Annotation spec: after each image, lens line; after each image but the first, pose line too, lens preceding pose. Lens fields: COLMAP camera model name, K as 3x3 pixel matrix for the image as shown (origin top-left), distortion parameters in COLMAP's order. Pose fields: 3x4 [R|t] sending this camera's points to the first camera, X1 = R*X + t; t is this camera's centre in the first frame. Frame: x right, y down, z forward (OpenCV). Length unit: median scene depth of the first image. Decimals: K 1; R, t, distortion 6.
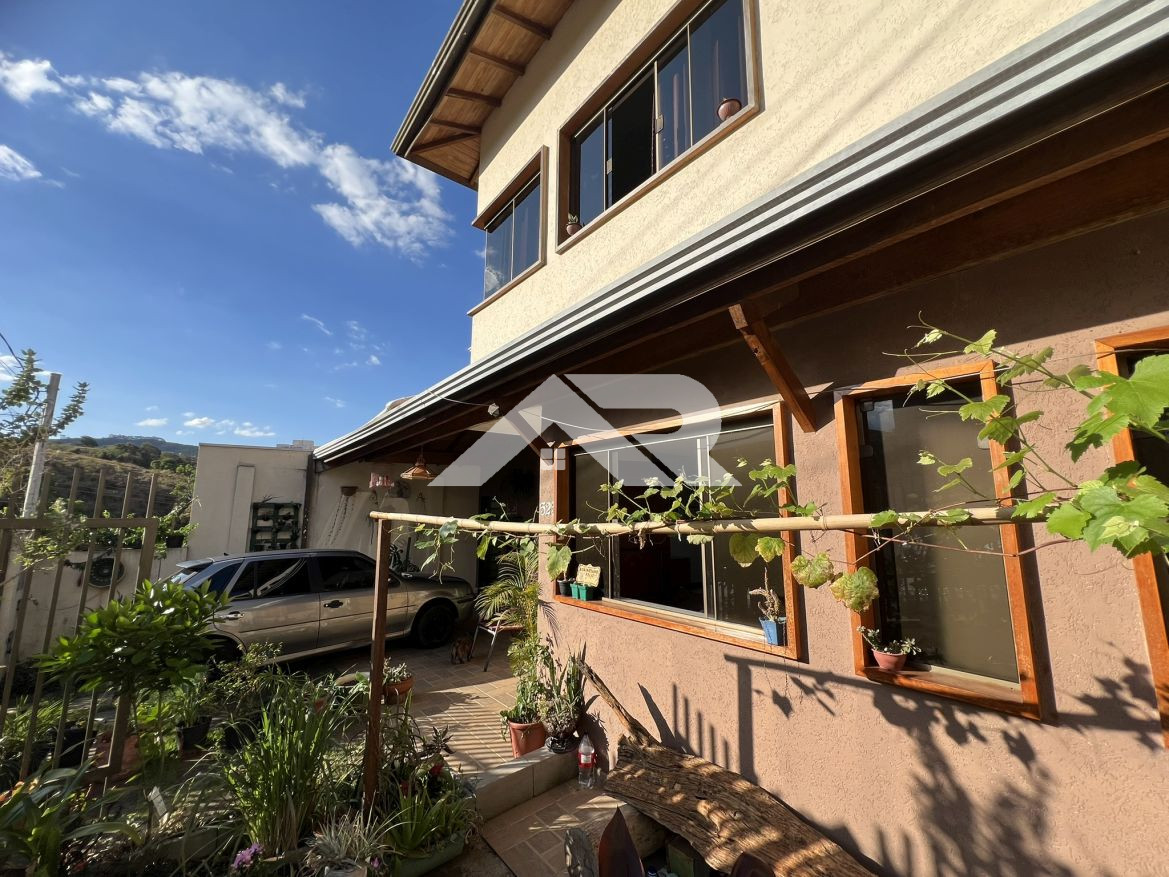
lens RADIAL K [[465.9, 0, 587.6], [0, 465.9, 438.3], [0, 0, 1]] dist [-0.001634, -0.000103]
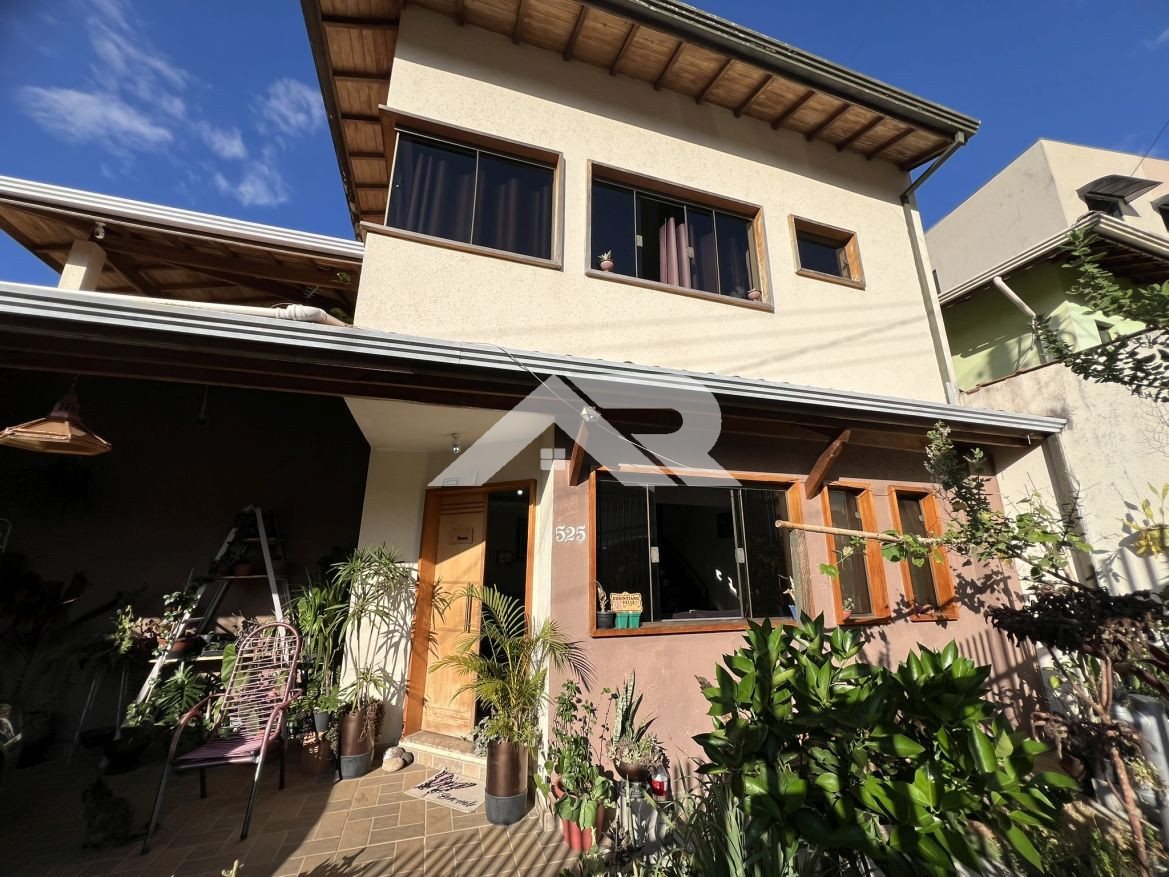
lens RADIAL K [[465.9, 0, 587.6], [0, 465.9, 438.3], [0, 0, 1]] dist [-0.001634, -0.000103]
pose [[0.362427, 0.245322, 0.899146, -1.083494], [-0.148594, 0.967606, -0.204106, 0.176259], [-0.920090, -0.059634, 0.387140, 0.748899]]
